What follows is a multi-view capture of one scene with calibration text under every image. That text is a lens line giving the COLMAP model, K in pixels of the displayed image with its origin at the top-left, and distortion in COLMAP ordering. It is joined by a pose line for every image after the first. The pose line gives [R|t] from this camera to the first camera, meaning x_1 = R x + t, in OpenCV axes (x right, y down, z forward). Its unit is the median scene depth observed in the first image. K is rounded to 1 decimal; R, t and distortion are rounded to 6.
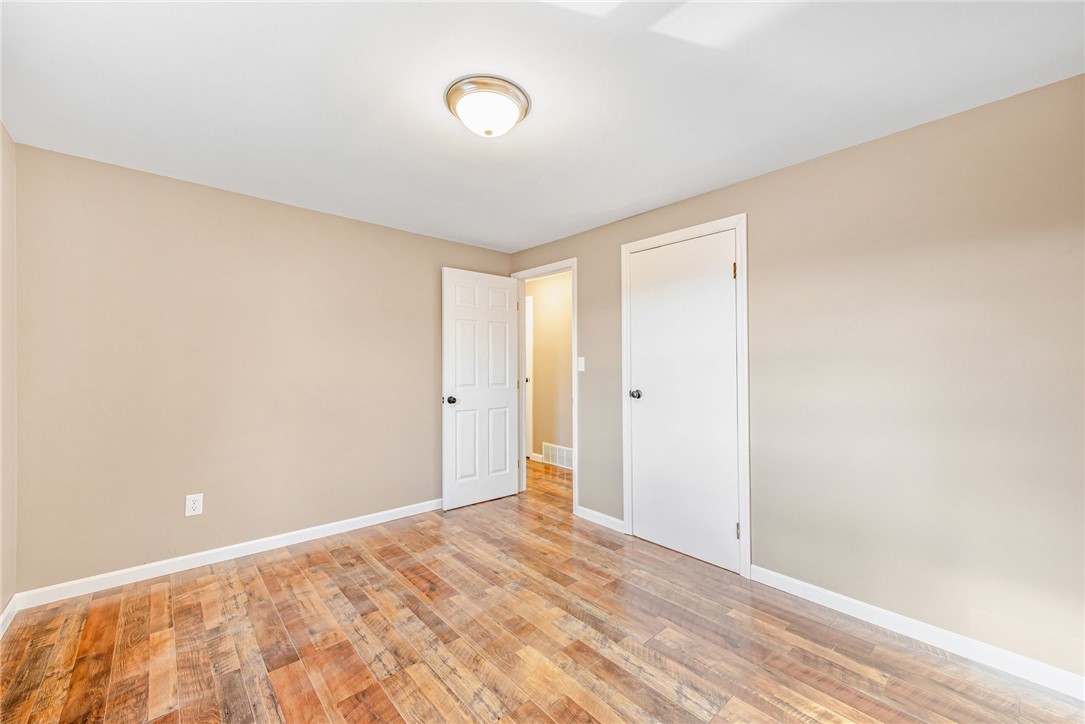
lens RADIAL K [[426.8, 0, 542.6], [0, 426.8, 363.9], [0, 0, 1]] dist [0.008754, -0.002036]
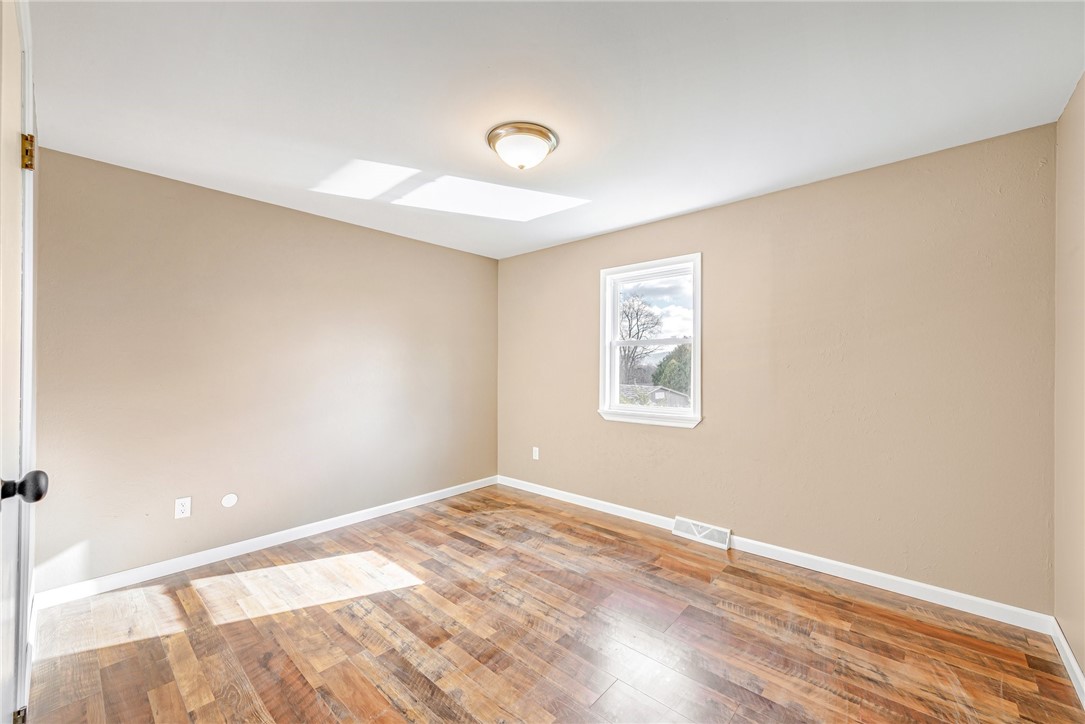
lens RADIAL K [[426.8, 0, 542.1], [0, 426.8, 363.4], [0, 0, 1]] dist [0.008754, -0.002036]
pose [[-0.994034, -0.002954, -0.109033, -0.053757], [-0.002234, 0.999975, -0.006731, 0.007688], [0.109050, -0.006448, -0.994015, 1.979959]]
